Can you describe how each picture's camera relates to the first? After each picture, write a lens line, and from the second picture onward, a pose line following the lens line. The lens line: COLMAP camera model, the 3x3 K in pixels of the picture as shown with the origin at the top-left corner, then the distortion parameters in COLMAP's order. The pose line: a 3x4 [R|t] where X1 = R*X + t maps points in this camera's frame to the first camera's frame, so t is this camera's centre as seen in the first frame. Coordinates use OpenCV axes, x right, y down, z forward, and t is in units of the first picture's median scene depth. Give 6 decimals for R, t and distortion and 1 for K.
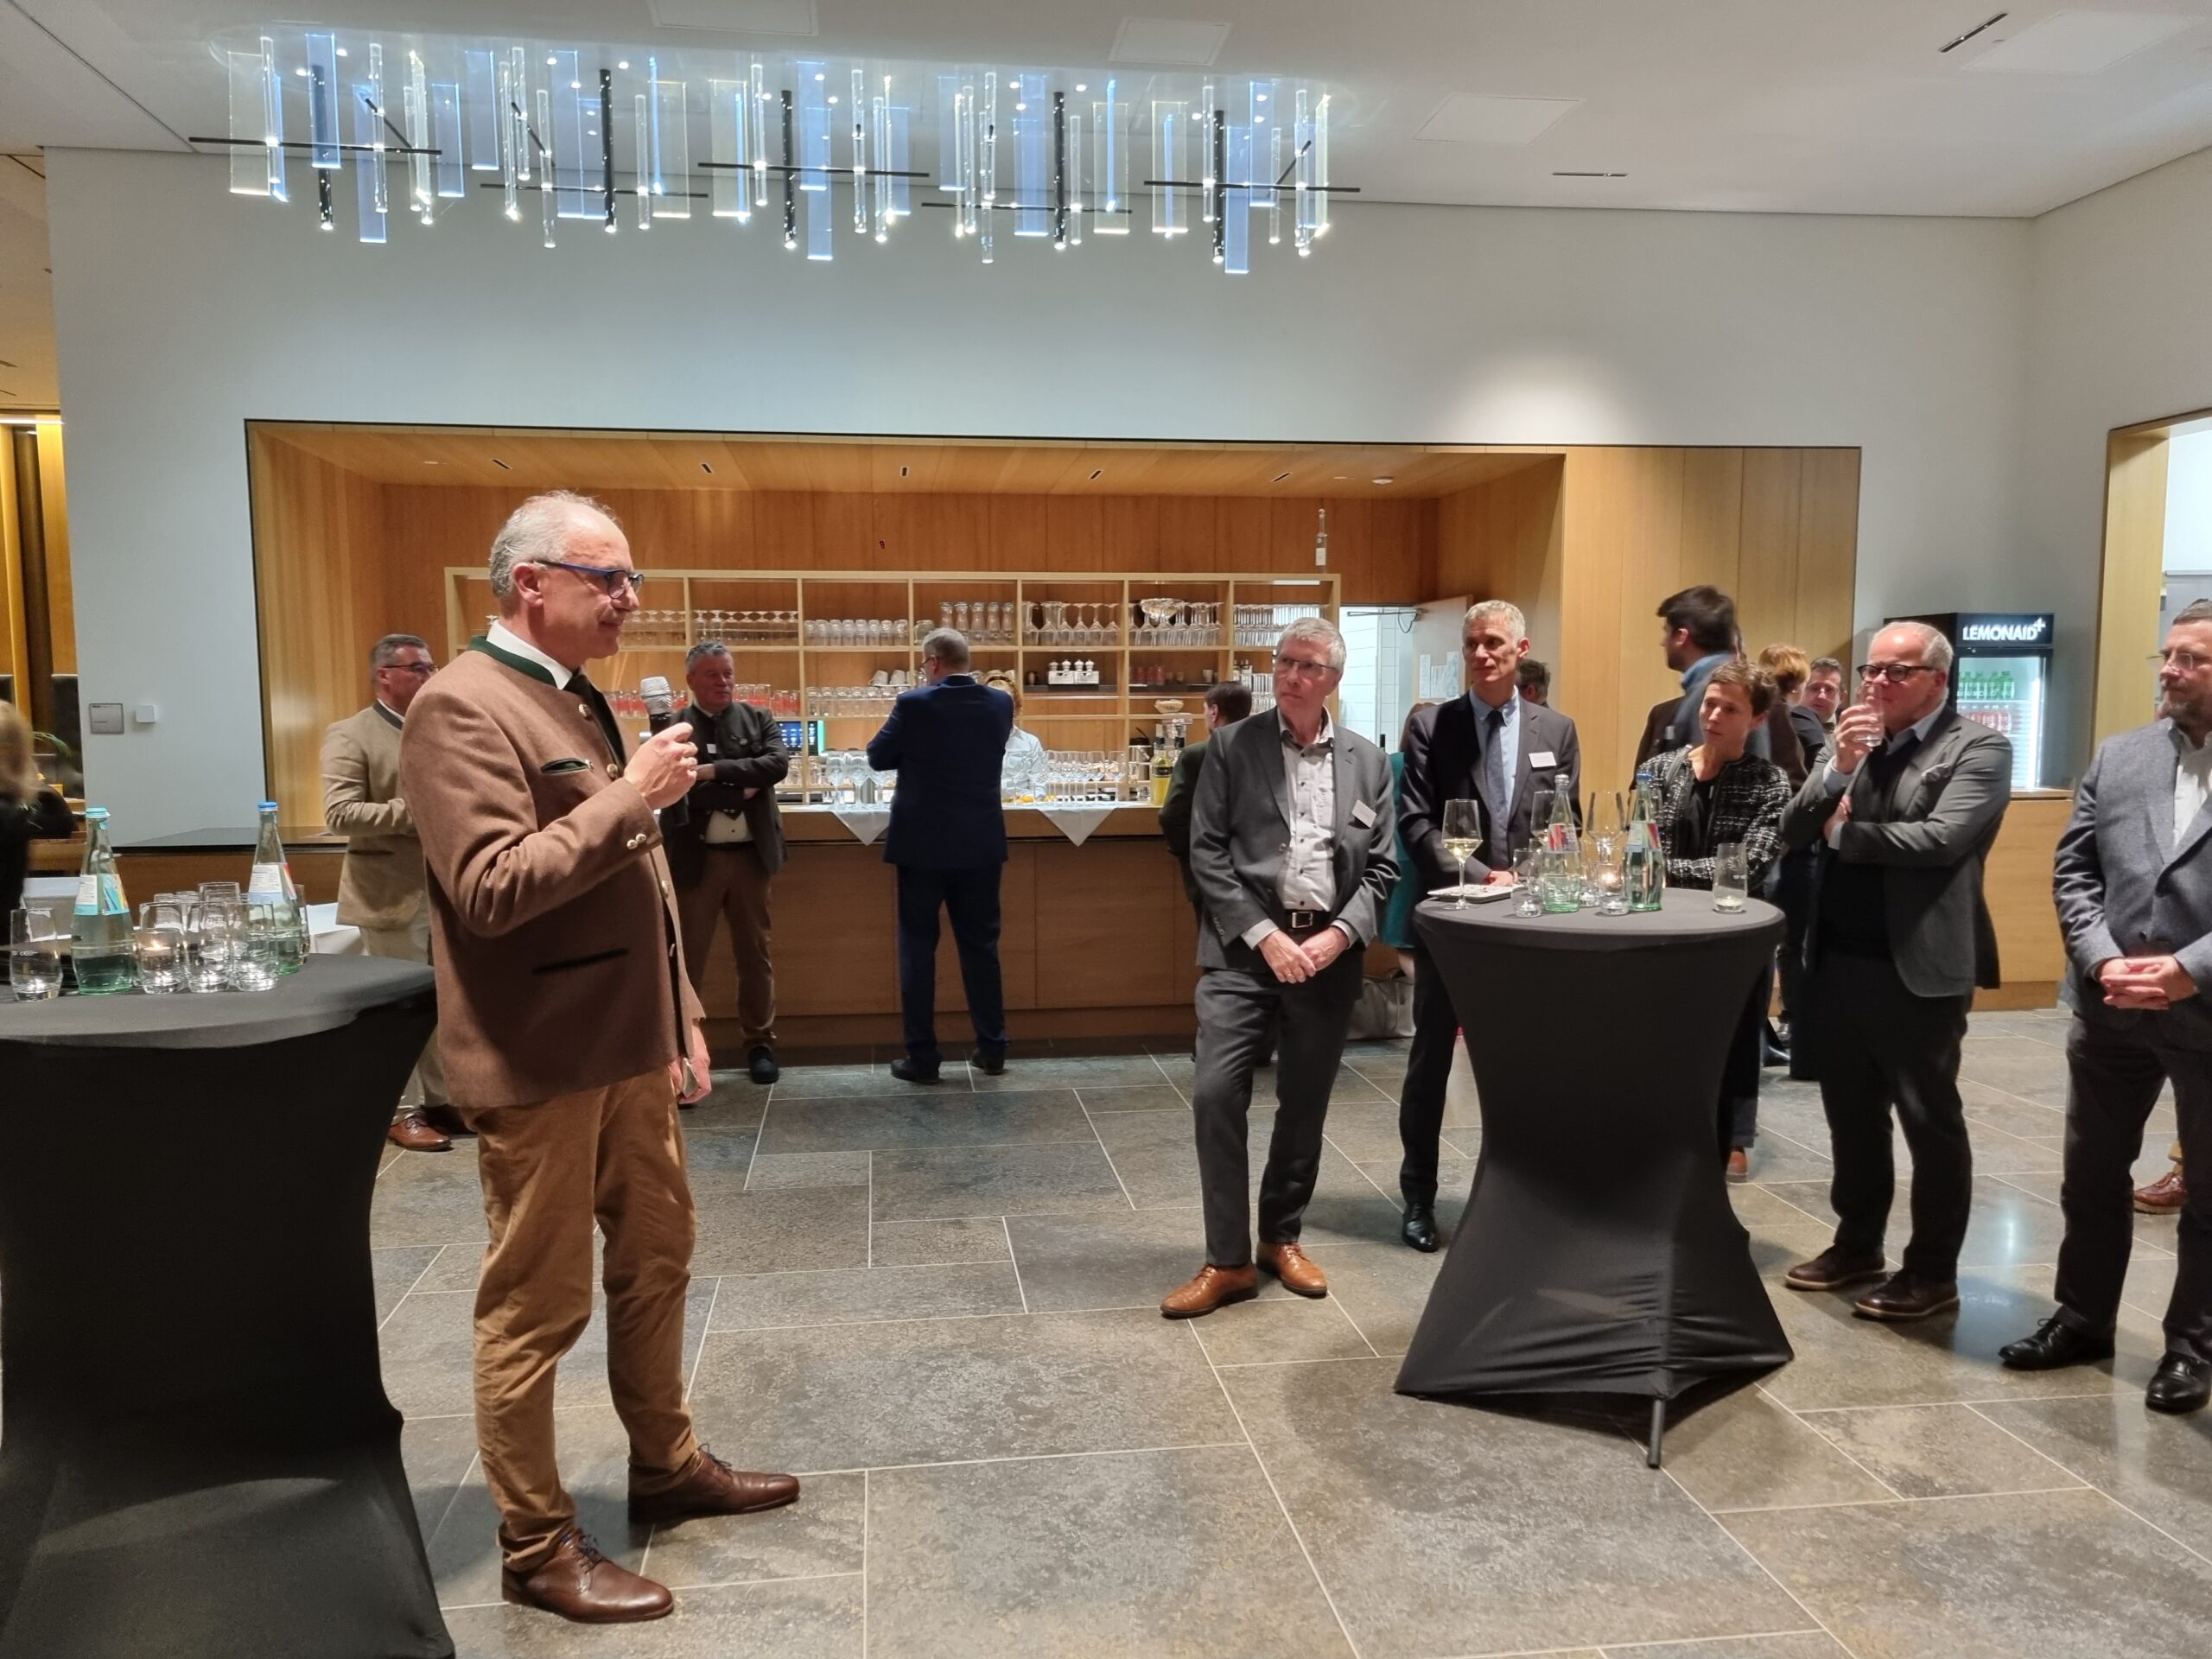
lens RADIAL K [[1669.3, 0, 1106.0], [0, 1669.3, 829.5], [0, 0, 1]] dist [0.039214, -0.034774]
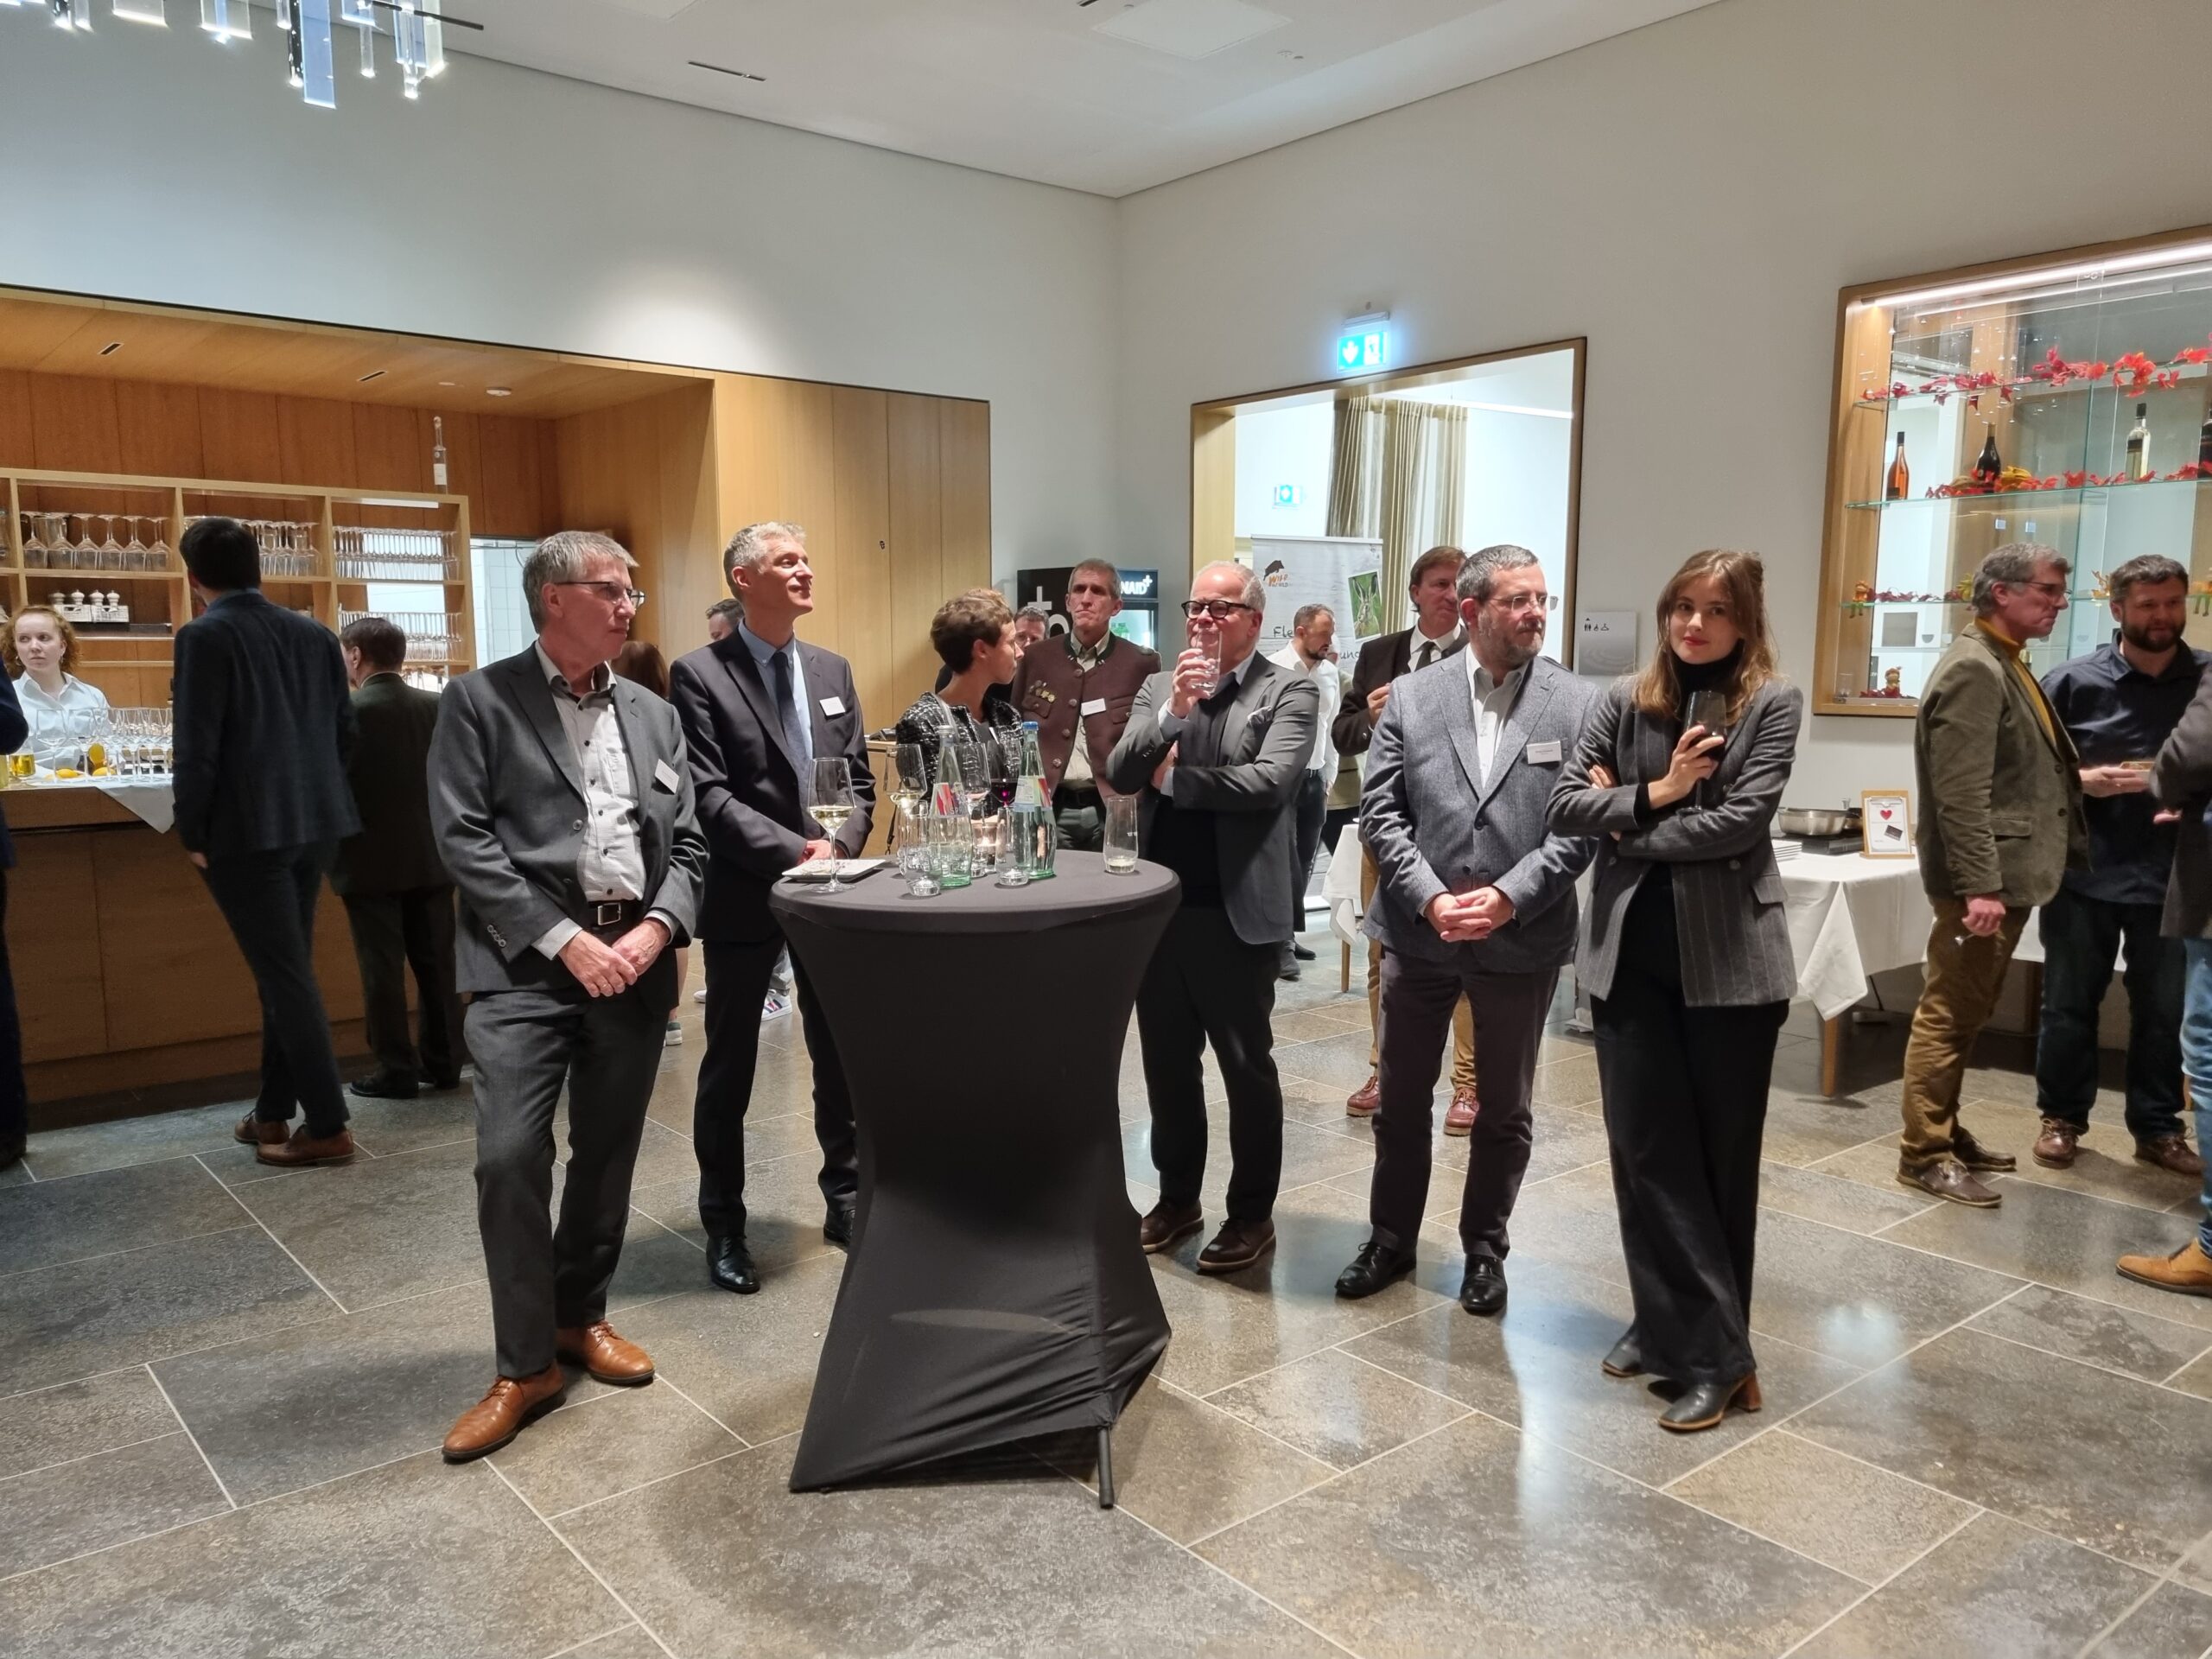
lens RADIAL K [[1654.1, 0, 1123.6], [0, 1654.1, 852.1], [0, 0, 1]] dist [0.049149, -0.032288]
pose [[0.844750, -0.061237, 0.531647, -0.089840], [0.038624, 0.997817, 0.053561, -0.008989], [-0.533766, -0.024711, 0.845271, 0.212048]]
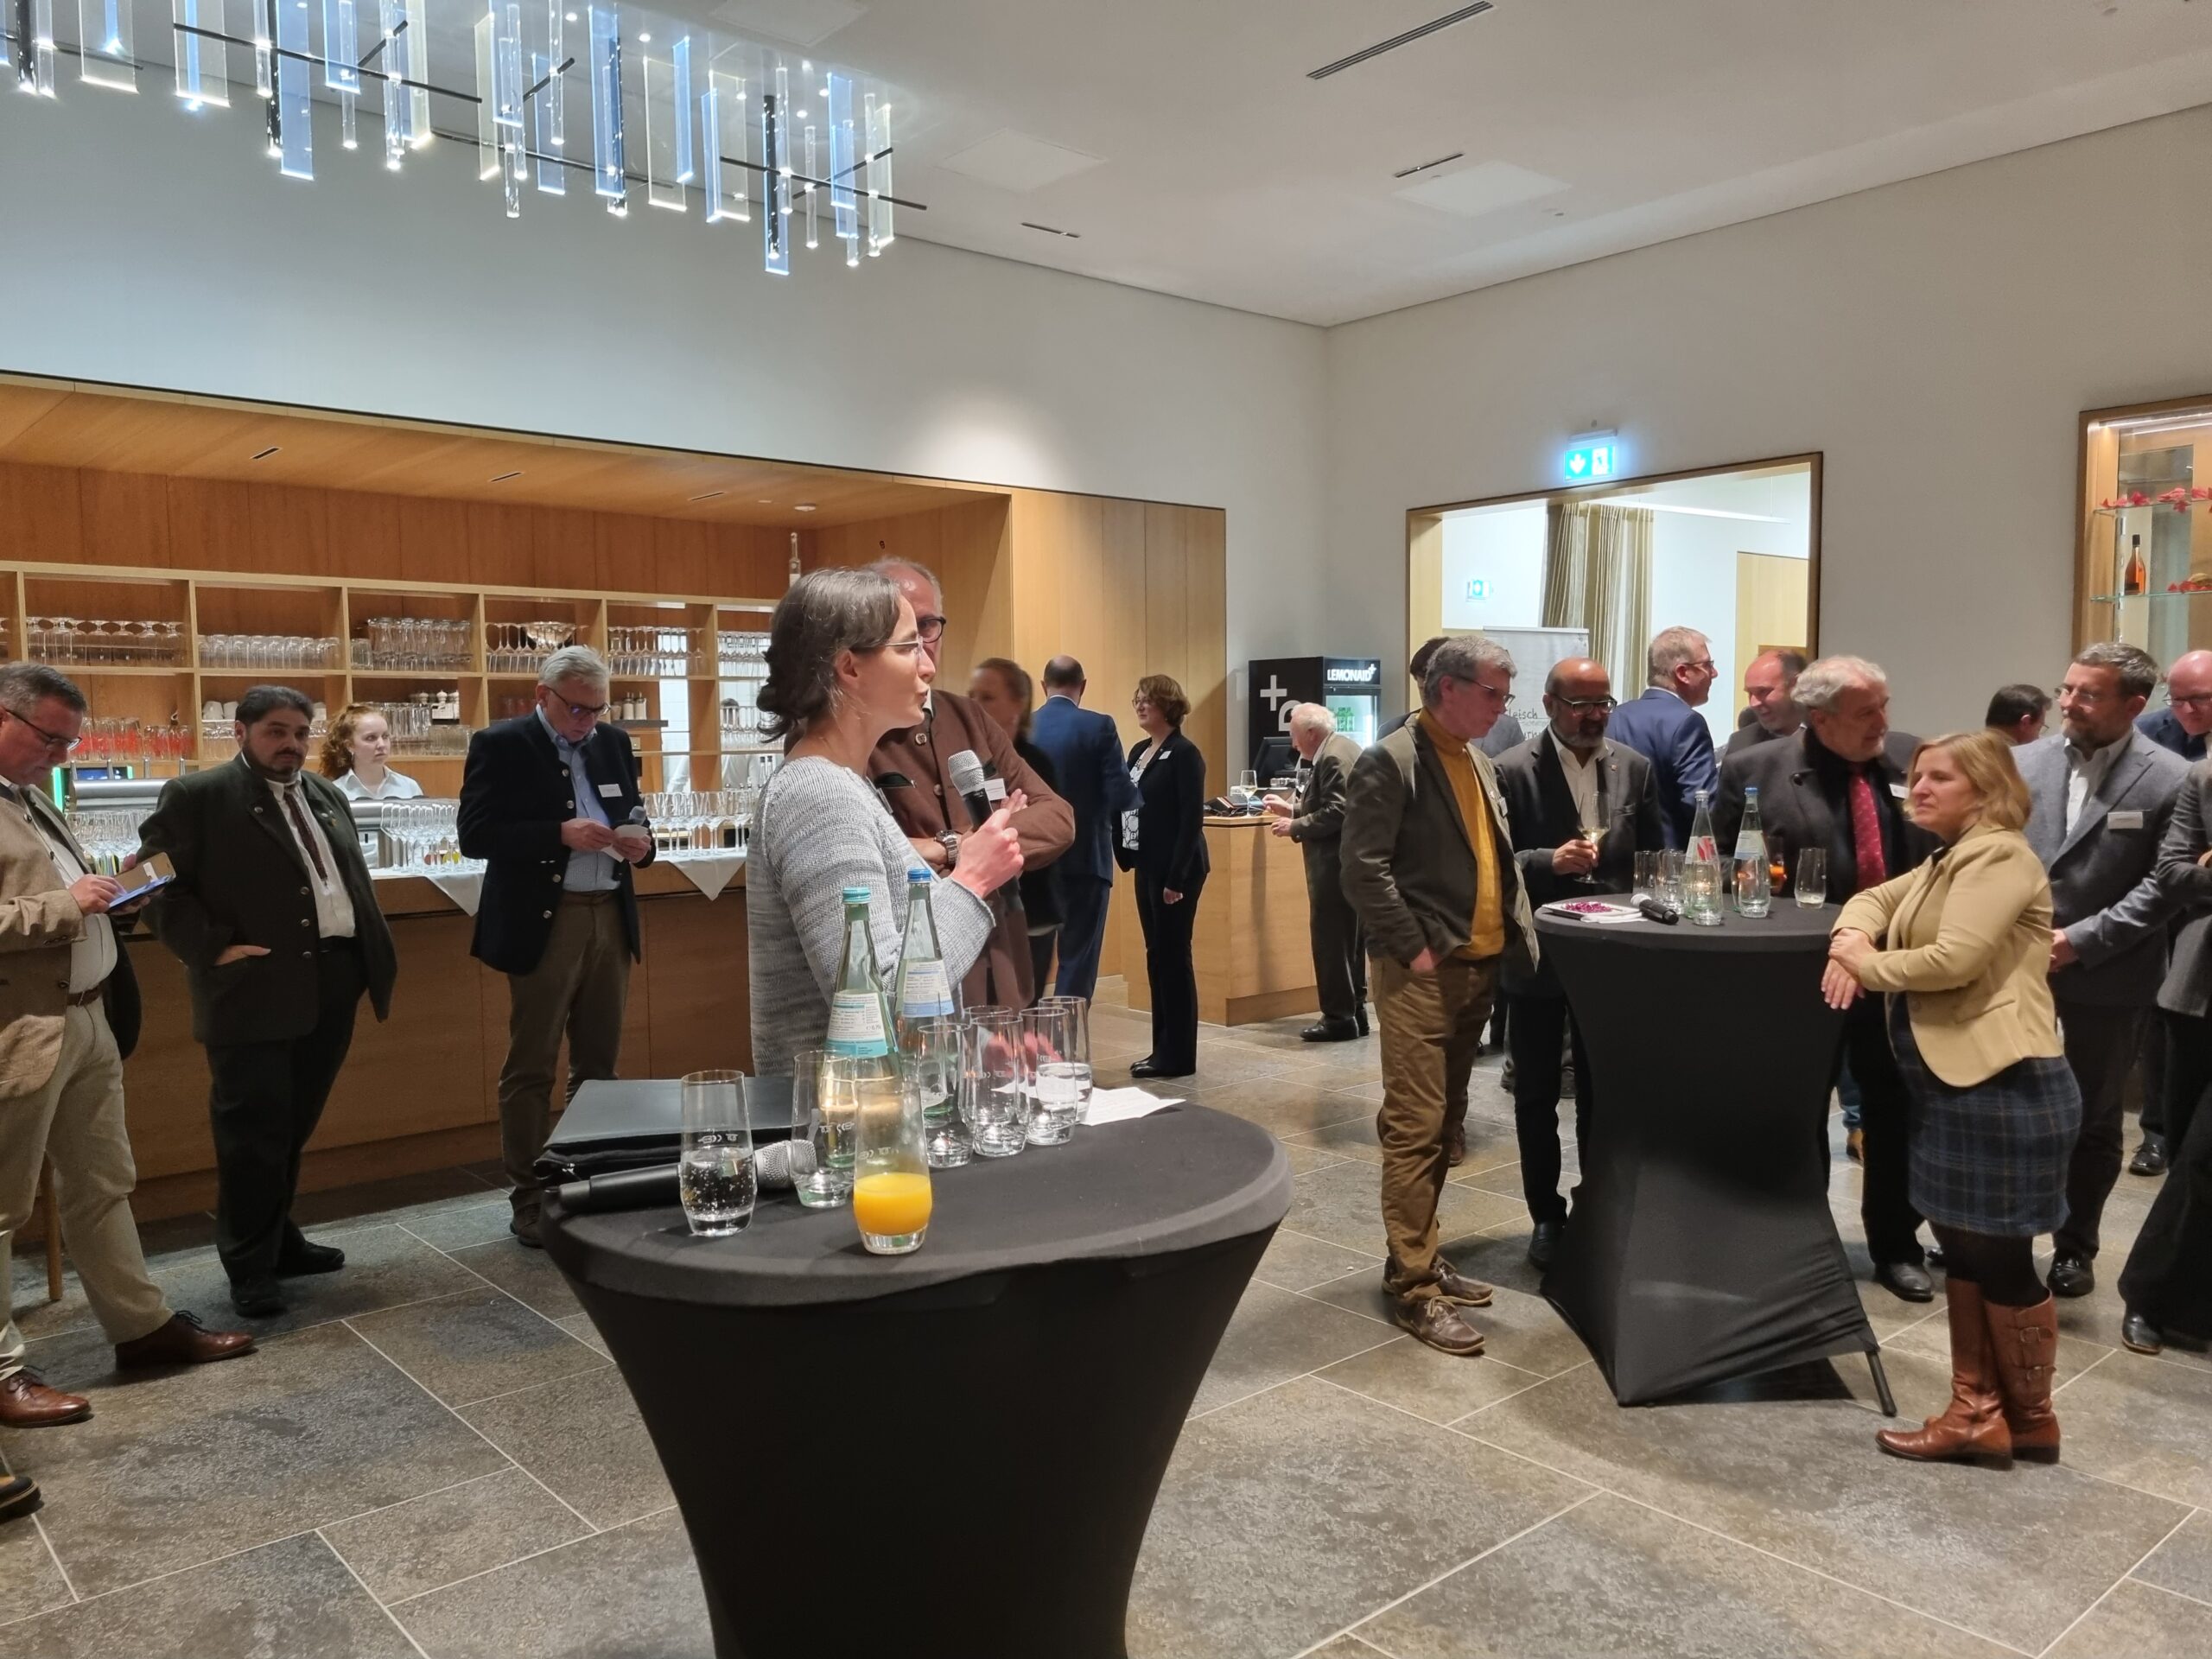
lens RADIAL K [[1652.3, 0, 1106.0], [0, 1652.3, 829.5], [0, 0, 1]] dist [0.040924, -0.003571]
pose [[0.836041, -0.037651, 0.547374, -0.552074], [0.049848, 0.998729, -0.007439, -0.018801], [-0.546398, 0.033505, 0.836855, 0.277311]]
